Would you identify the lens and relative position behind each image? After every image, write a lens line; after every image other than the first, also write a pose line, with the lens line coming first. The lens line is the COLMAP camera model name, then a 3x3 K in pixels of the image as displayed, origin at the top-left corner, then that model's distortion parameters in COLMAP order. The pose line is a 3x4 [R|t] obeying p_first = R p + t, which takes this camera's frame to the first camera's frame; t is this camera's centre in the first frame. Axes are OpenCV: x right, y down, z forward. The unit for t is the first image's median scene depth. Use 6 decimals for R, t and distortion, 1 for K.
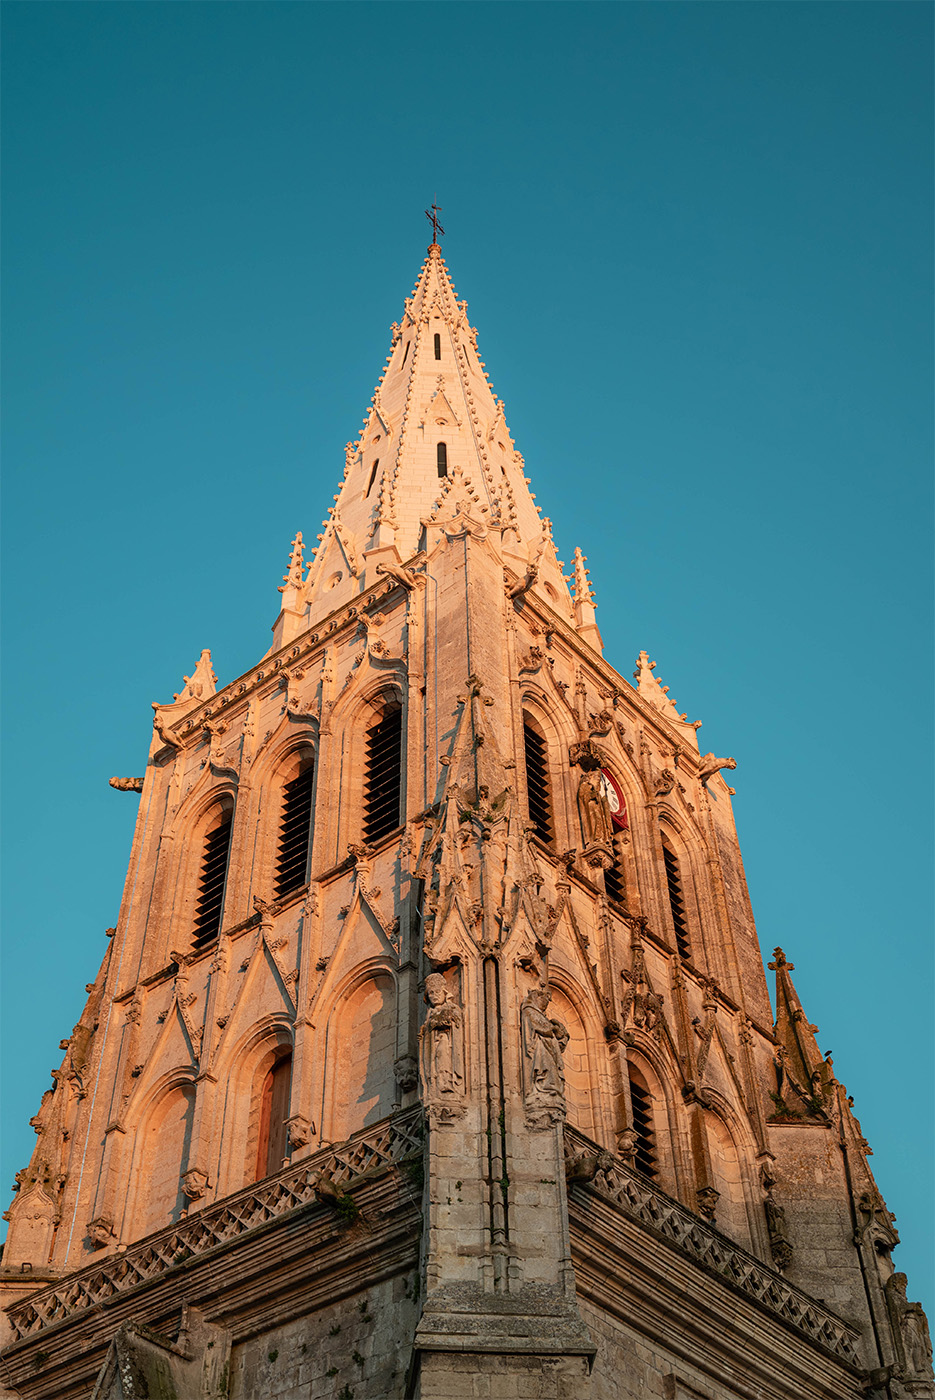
lens RADIAL K [[1666.1, 0, 454.9], [0, 1666.1, 701.9], [0, 0, 1]] dist [0.002967, 0.000000]
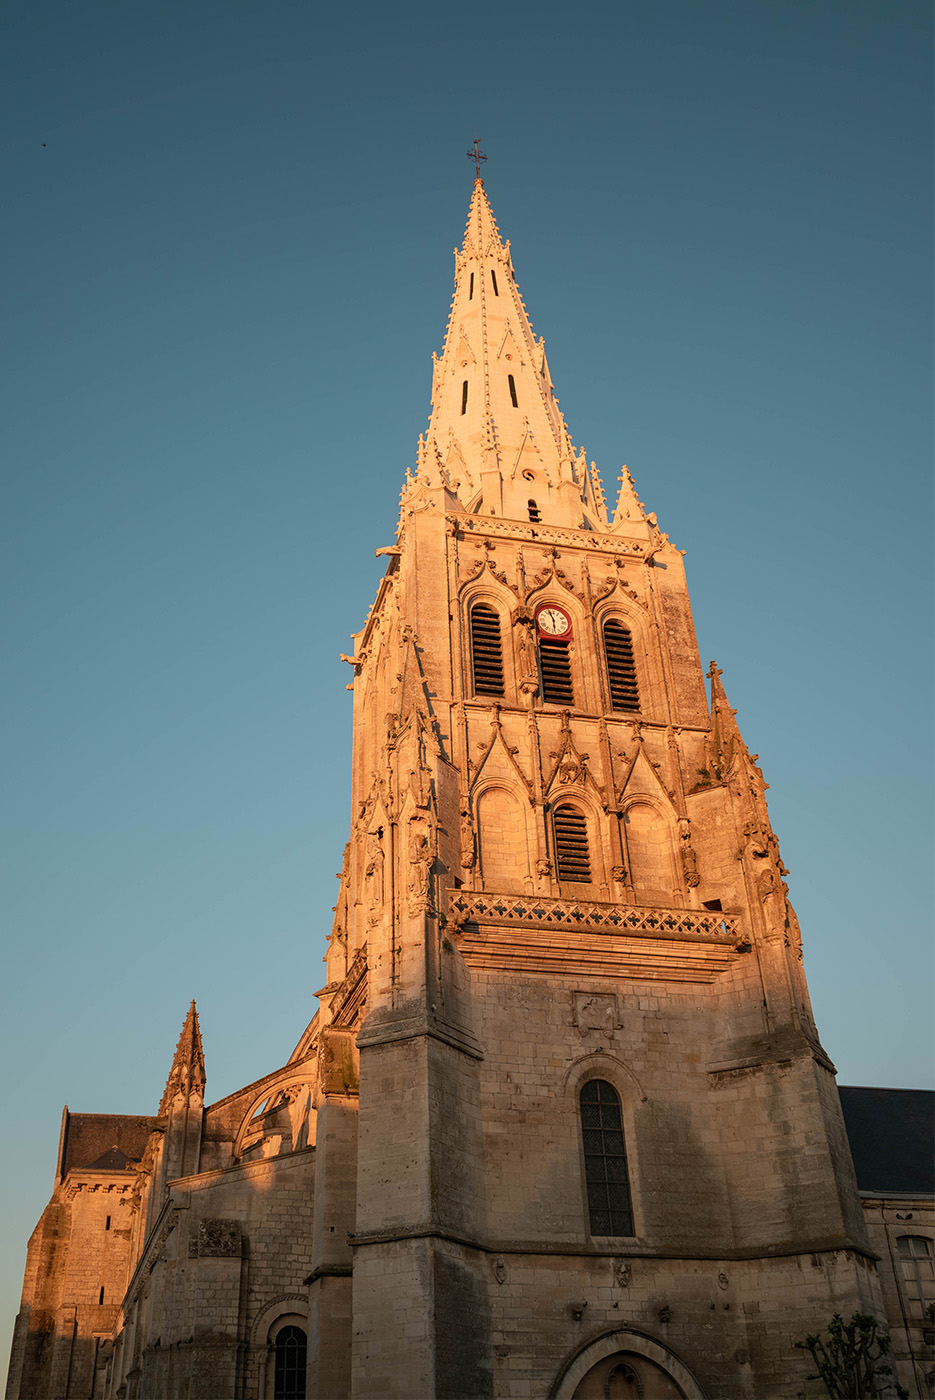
lens RADIAL K [[1252.9, 0, 419.0], [0, 1252.9, 688.6], [0, 0, 1]] dist [-0.005894, -0.011530]
pose [[0.806033, -0.319957, -0.497934, 0.679114], [0.443861, 0.883294, 0.150925, -0.155680], [0.391533, -0.342664, 0.853981, -0.127555]]
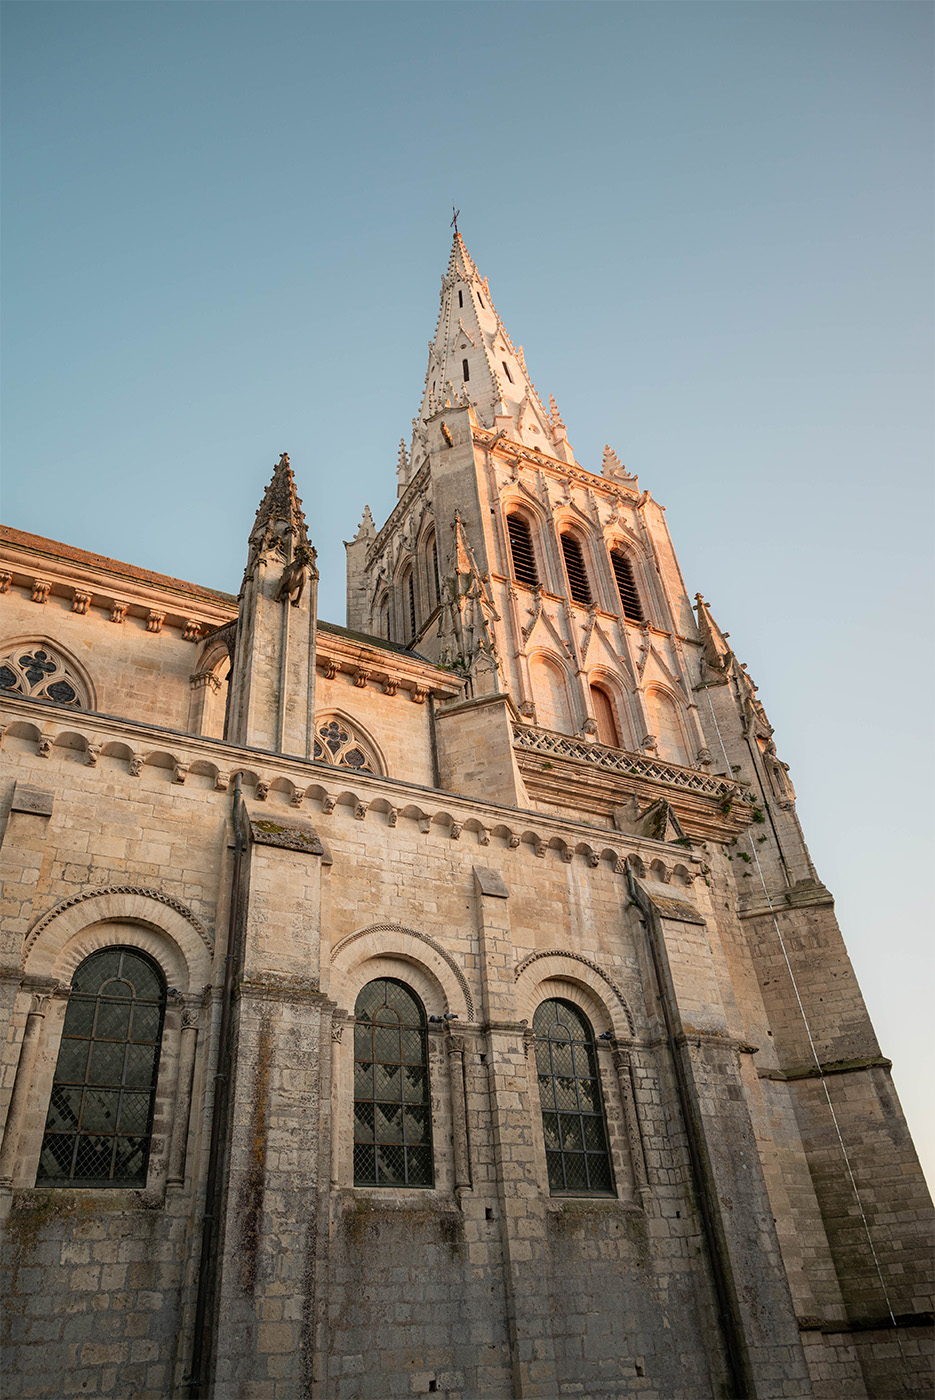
lens RADIAL K [[971.9, 0, 456.9], [0, 971.9, 696.1], [0, 0, 1]] dist [-0.005037, 0.010731]
pose [[0.360366, 0.543172, 0.758354, -1.010619], [-0.643252, 0.733465, -0.219675, 0.574340], [-0.675547, -0.408649, 0.613712, 0.423401]]
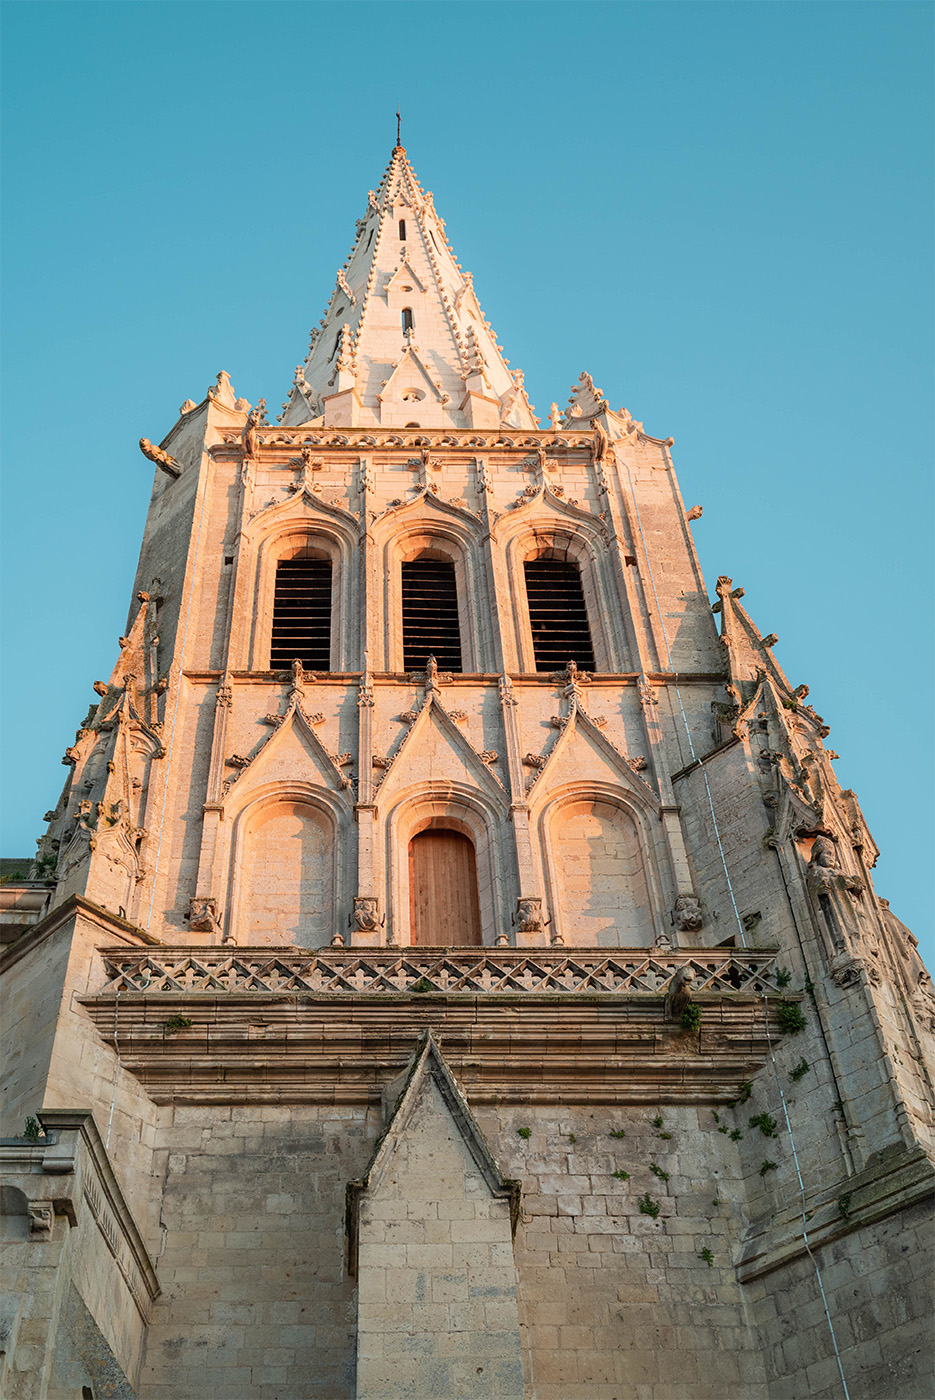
lens RADIAL K [[1666.1, 0, 453.9], [0, 1666.1, 672.5], [0, 0, 1]] dist [0.002967, 0.000000]
pose [[0.737861, 0.505504, 0.447243, -0.545588], [-0.480170, 0.858819, -0.178512, 0.299566], [-0.474339, -0.083035, 0.876417, 0.222328]]
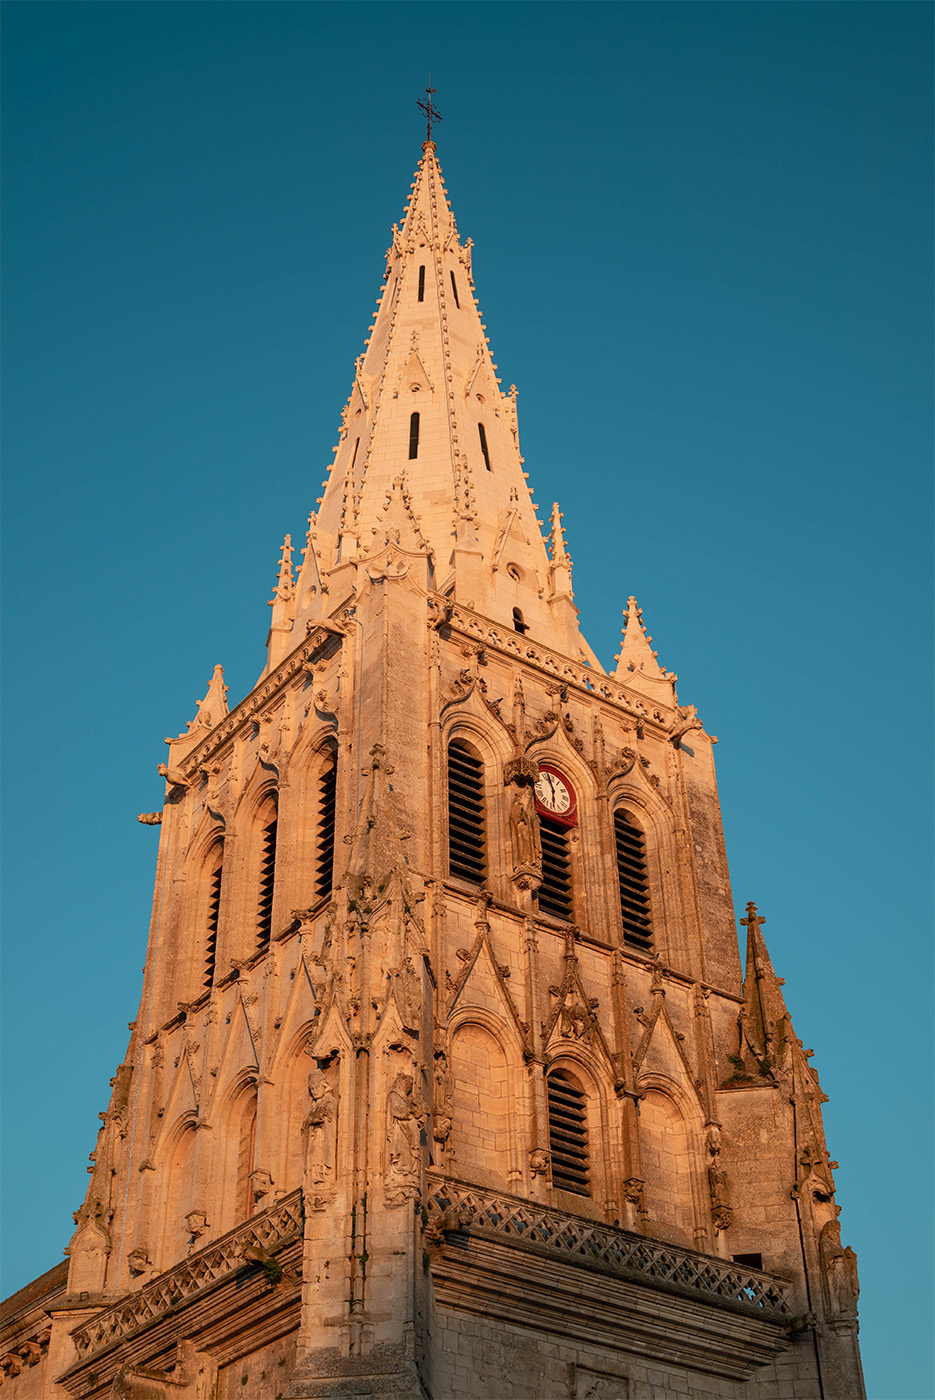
lens RADIAL K [[1821.5, 0, 473.9], [0, 1821.5, 720.0], [0, 0, 1]] dist [0.010287, 0.000000]
pose [[0.974718, -0.142591, -0.172028, 0.297840], [0.169725, 0.973230, 0.154974, -0.218056], [0.145324, -0.180253, 0.972826, -0.164386]]
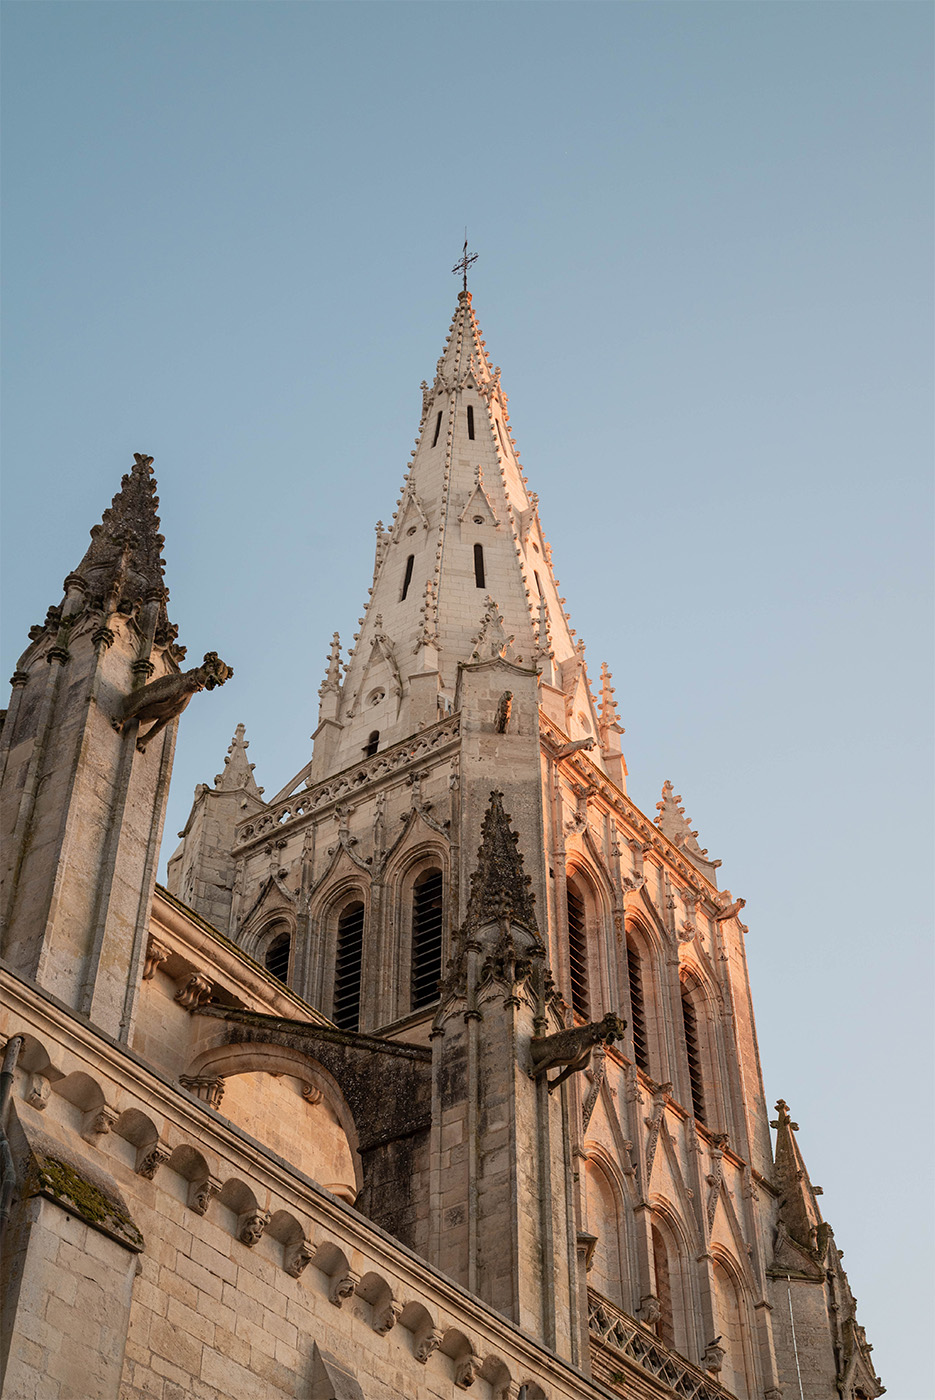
lens RADIAL K [[1974.9, 0, 468.1], [0, 1974.9, 701.0], [0, 0, 1]] dist [0.030109, 0.000000]
pose [[-0.085204, 0.710365, 0.698657, -1.284757], [-0.735093, 0.428529, -0.525358, 0.852429], [-0.672591, -0.558341, 0.485672, 0.638816]]
